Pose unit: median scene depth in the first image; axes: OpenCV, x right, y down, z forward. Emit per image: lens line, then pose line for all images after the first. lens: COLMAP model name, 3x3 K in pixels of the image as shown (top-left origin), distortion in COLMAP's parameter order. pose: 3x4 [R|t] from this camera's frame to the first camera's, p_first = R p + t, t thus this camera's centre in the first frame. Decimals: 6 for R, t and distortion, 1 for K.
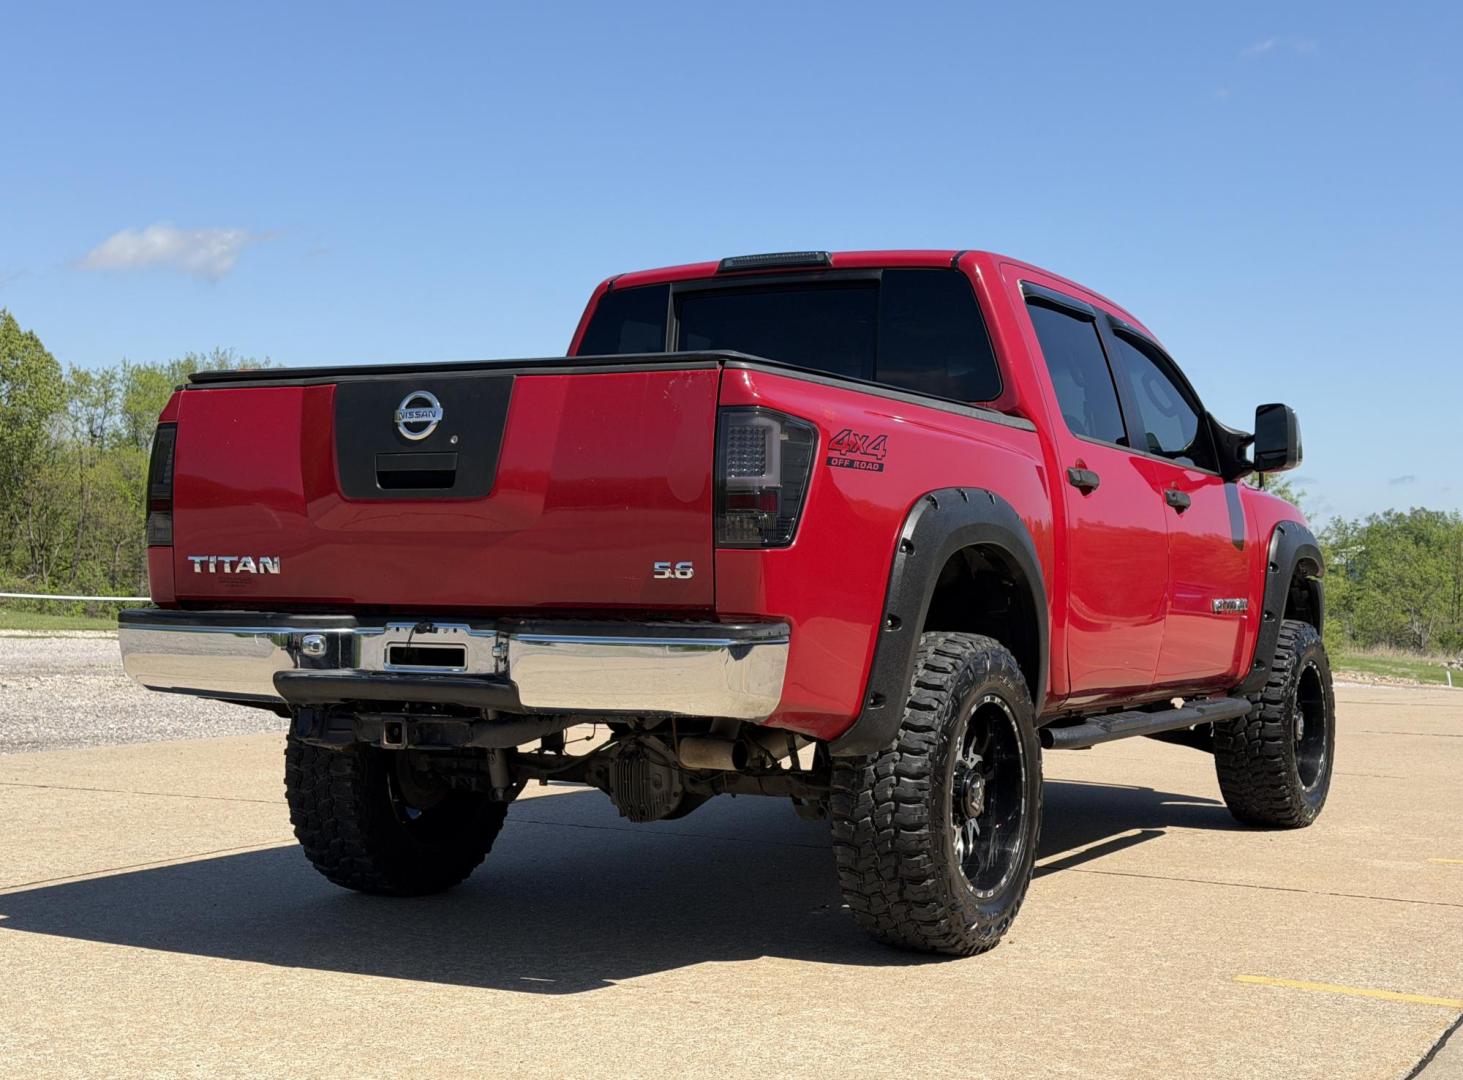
lens RADIAL K [[2087.5, 0, 731.5], [0, 2087.5, 540.0], [0, 0, 1]] dist [0.153402, 0.010028]
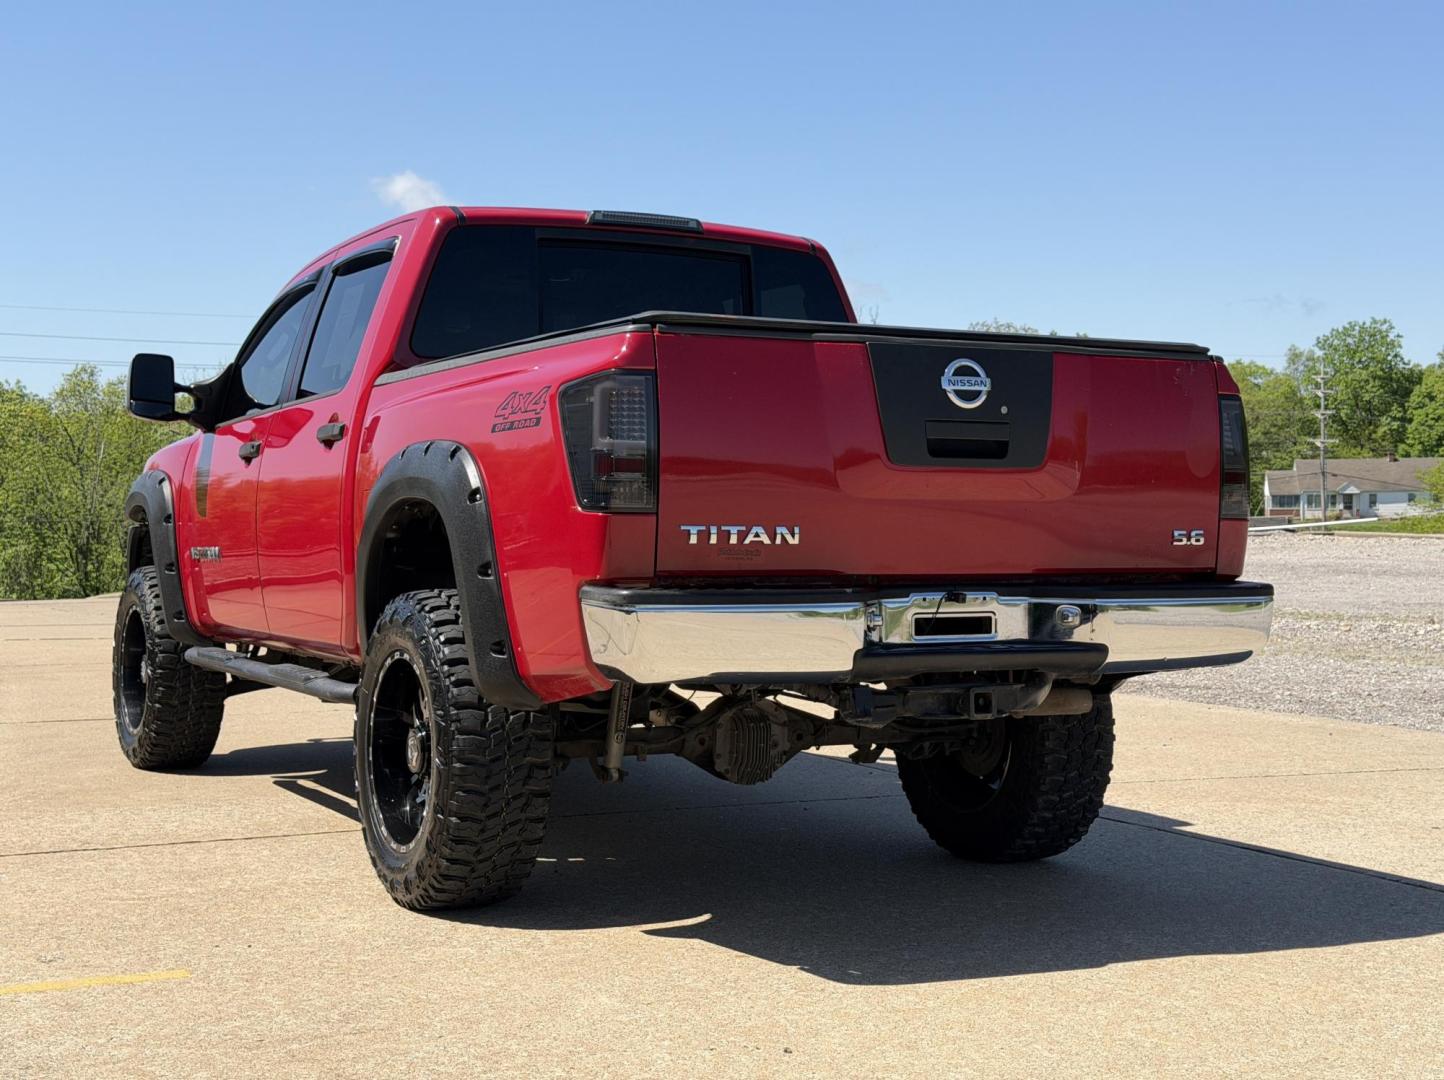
lens RADIAL K [[2037.6, 0, 724.1], [0, 2037.6, 600.1], [0, 0, 1]] dist [0.217364, 0.007208]
pose [[0.555203, -0.035808, 0.830944, -1.000052], [-0.013242, 0.998566, 0.051879, -0.005820], [-0.831609, -0.039807, 0.553932, 0.541210]]
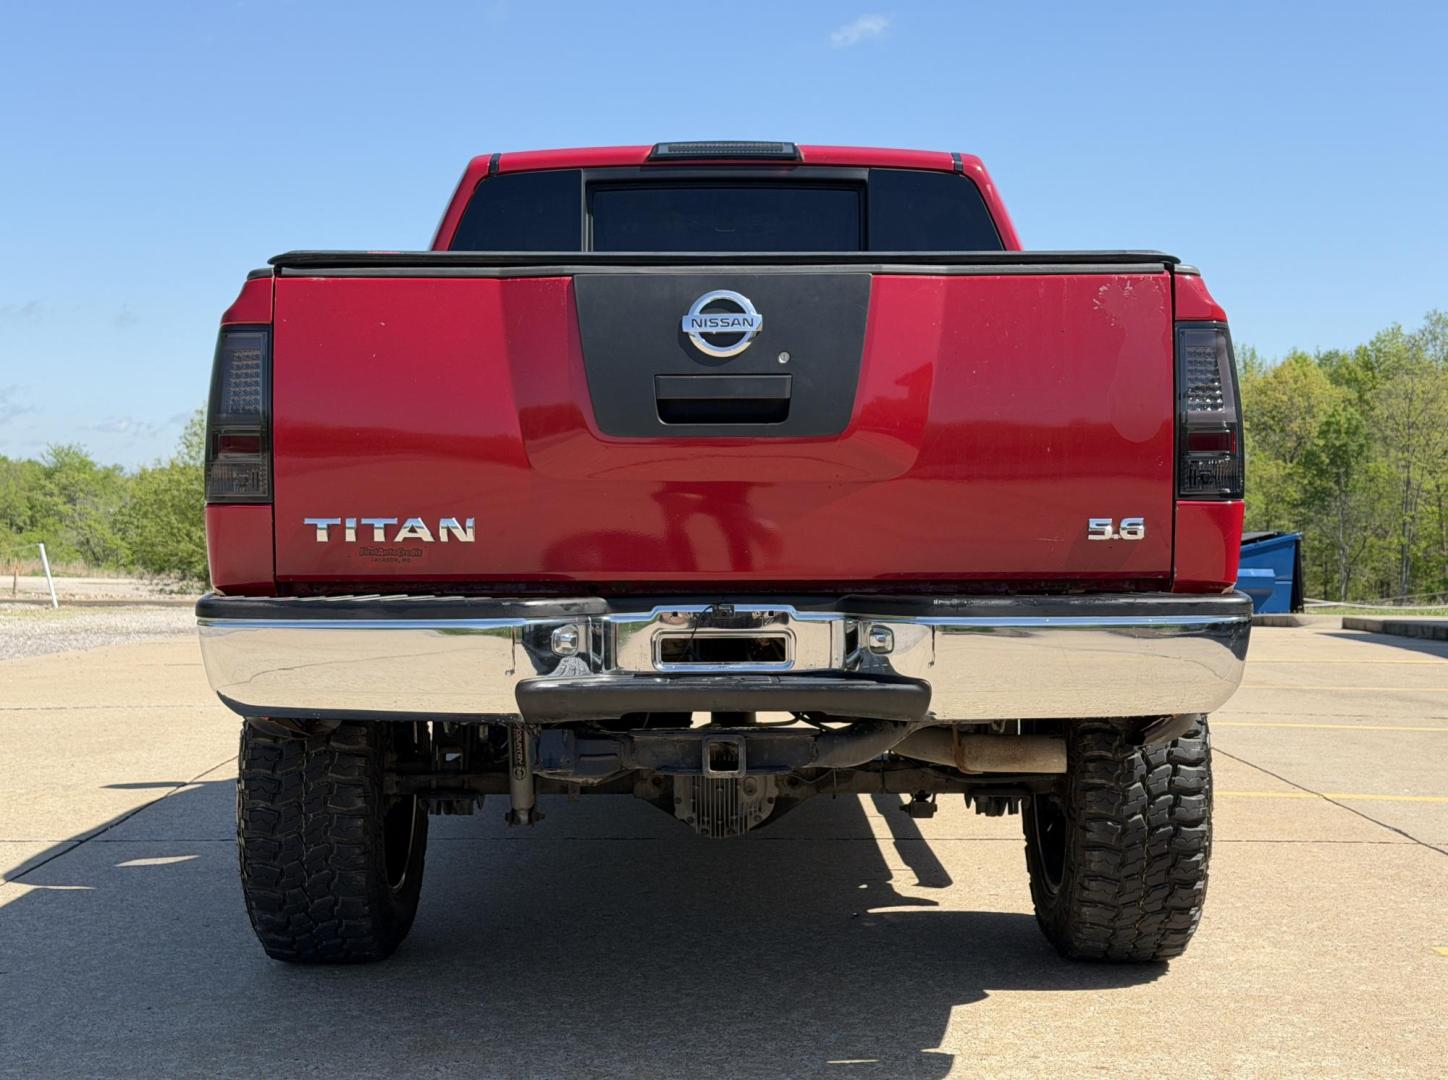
lens RADIAL K [[2039.5, 0, 715.5], [0, 2039.5, 540.4], [0, 0, 1]] dist [0.136290, 0.040266]
pose [[0.876477, -0.021820, 0.480949, -0.486410], [0.005869, 0.999382, 0.034647, -0.008096], [-0.481408, -0.027544, 0.876064, 0.363109]]
